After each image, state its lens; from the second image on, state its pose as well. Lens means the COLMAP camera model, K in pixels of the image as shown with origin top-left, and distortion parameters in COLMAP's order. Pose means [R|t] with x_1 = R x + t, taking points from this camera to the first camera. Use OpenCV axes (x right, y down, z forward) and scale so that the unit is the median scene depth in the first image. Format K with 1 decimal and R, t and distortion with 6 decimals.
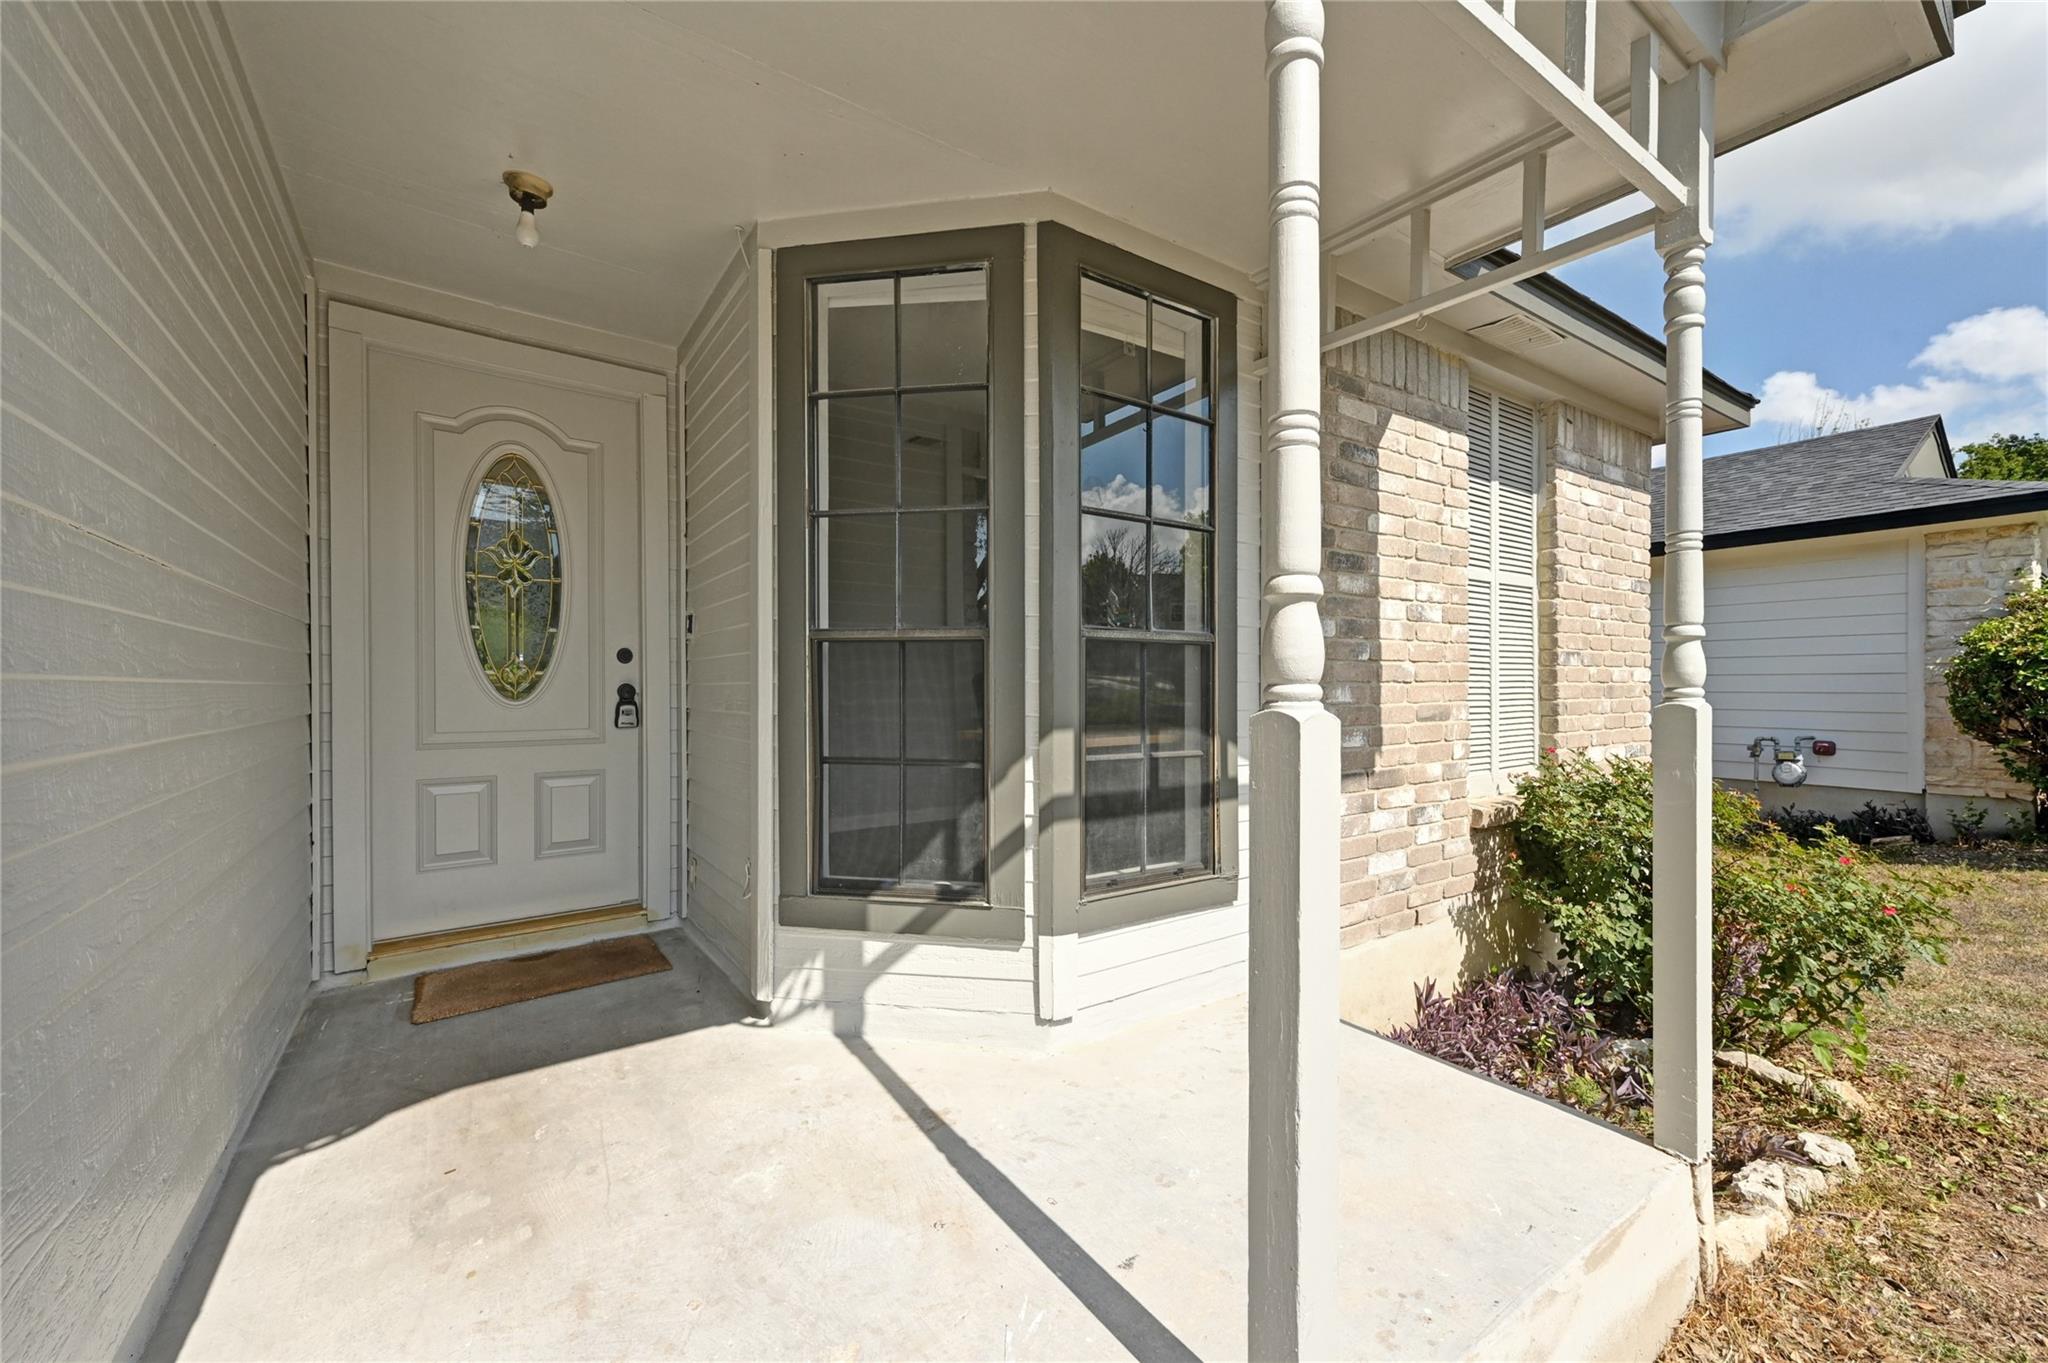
lens RADIAL K [[818.8, 0, 1024.1], [0, 818.8, 712.4], [0, 0, 1]] dist [0.001689, 0.000370]
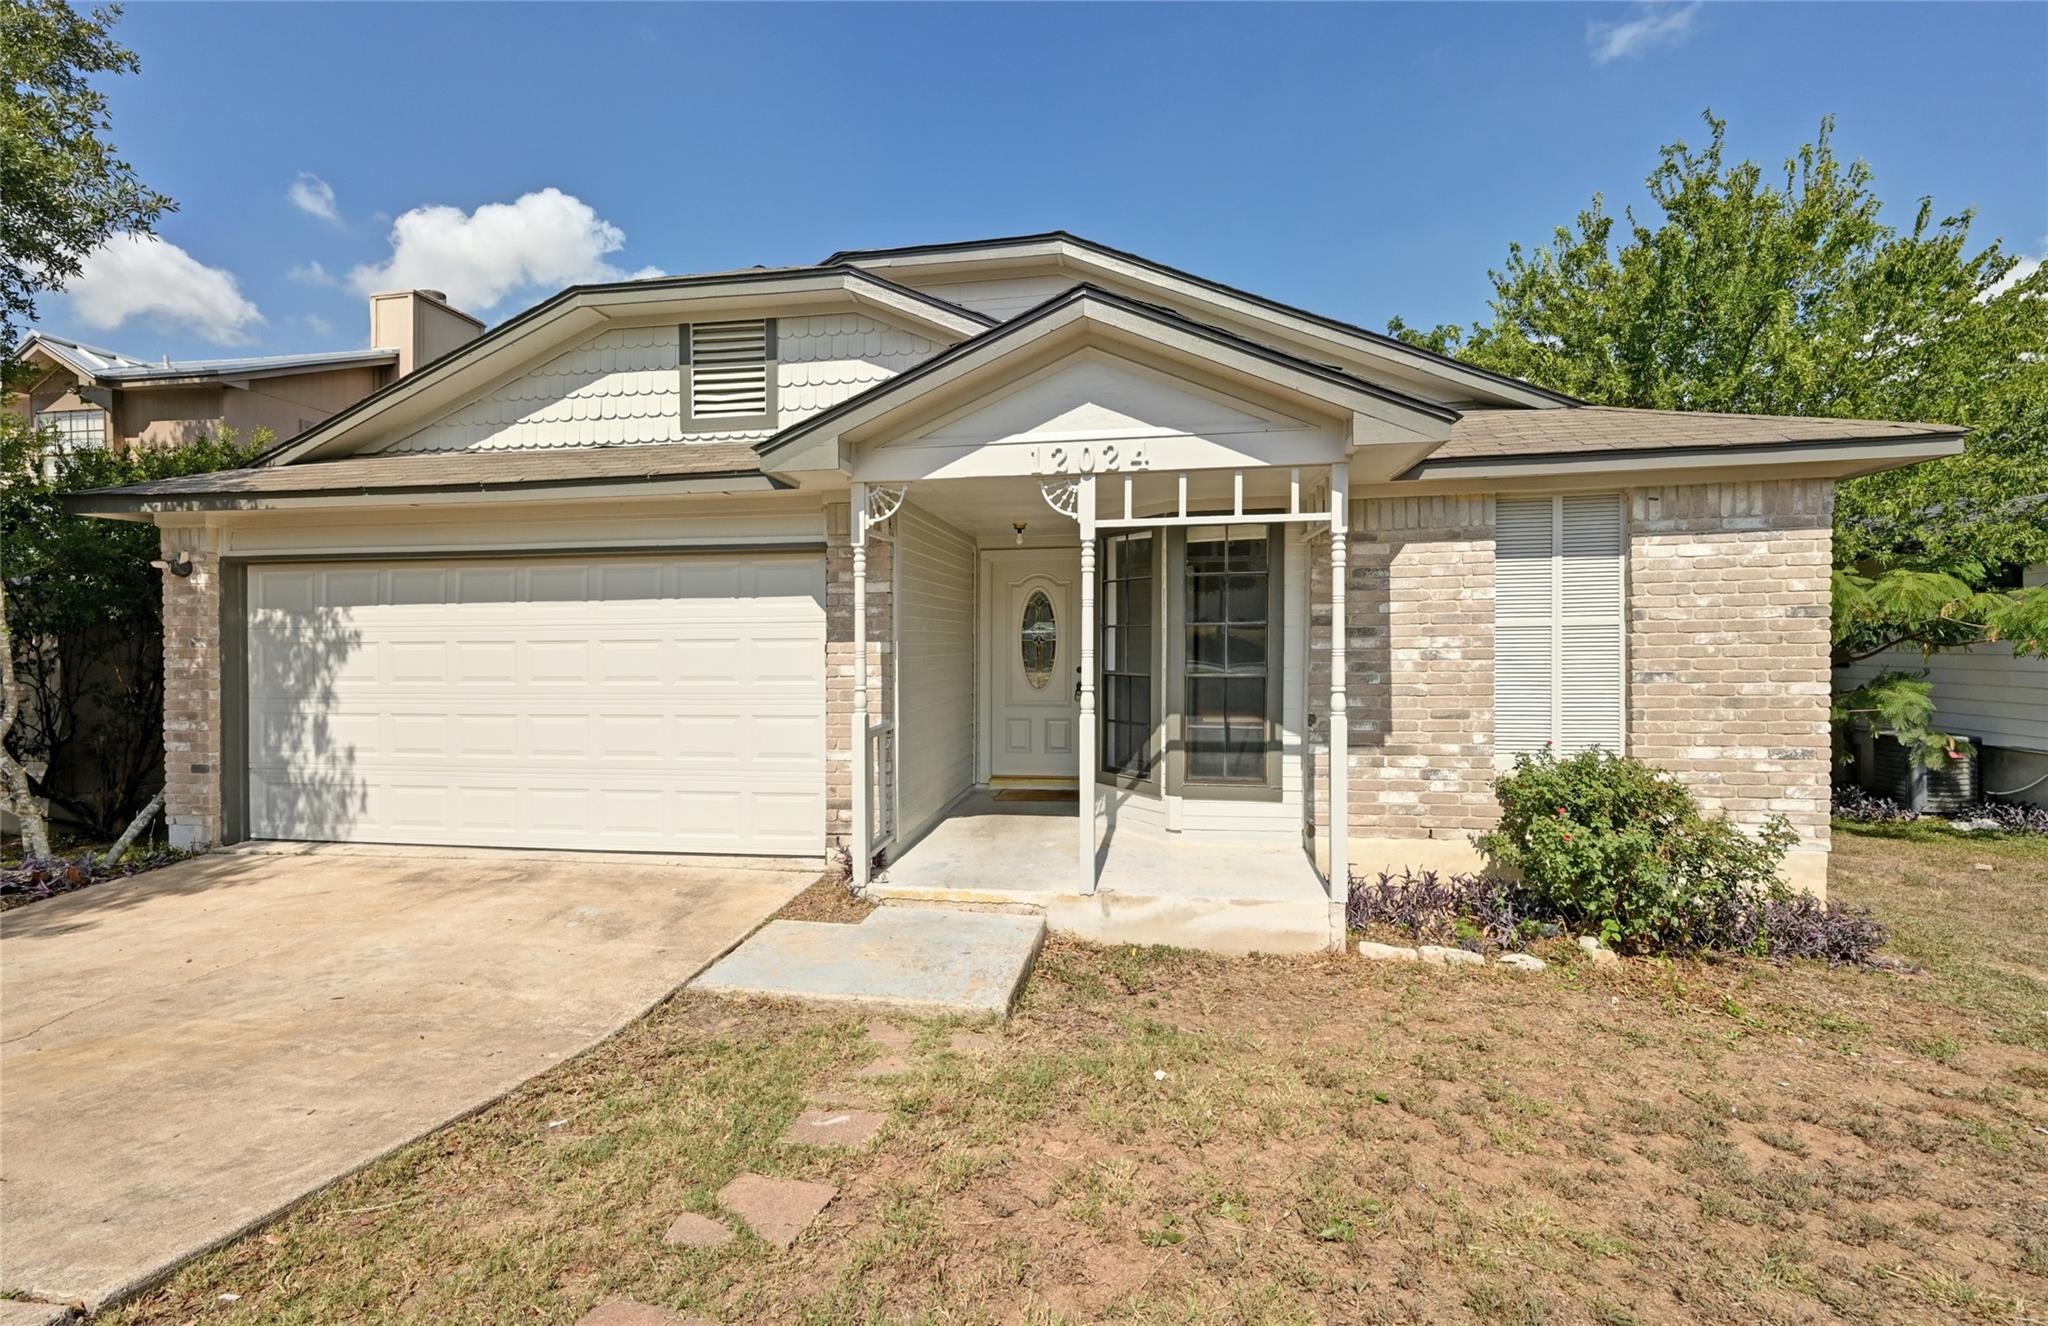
lens RADIAL K [[832.2, 0, 1027.4], [0, 832.2, 654.6], [0, 0, 1]] dist [-0.001451, -0.000097]
pose [[0.726933, 0.007957, -0.686663, 1.214761], [-0.013878, 0.999899, -0.003106, -0.120893], [0.686569, 0.011787, 0.726969, -0.960574]]
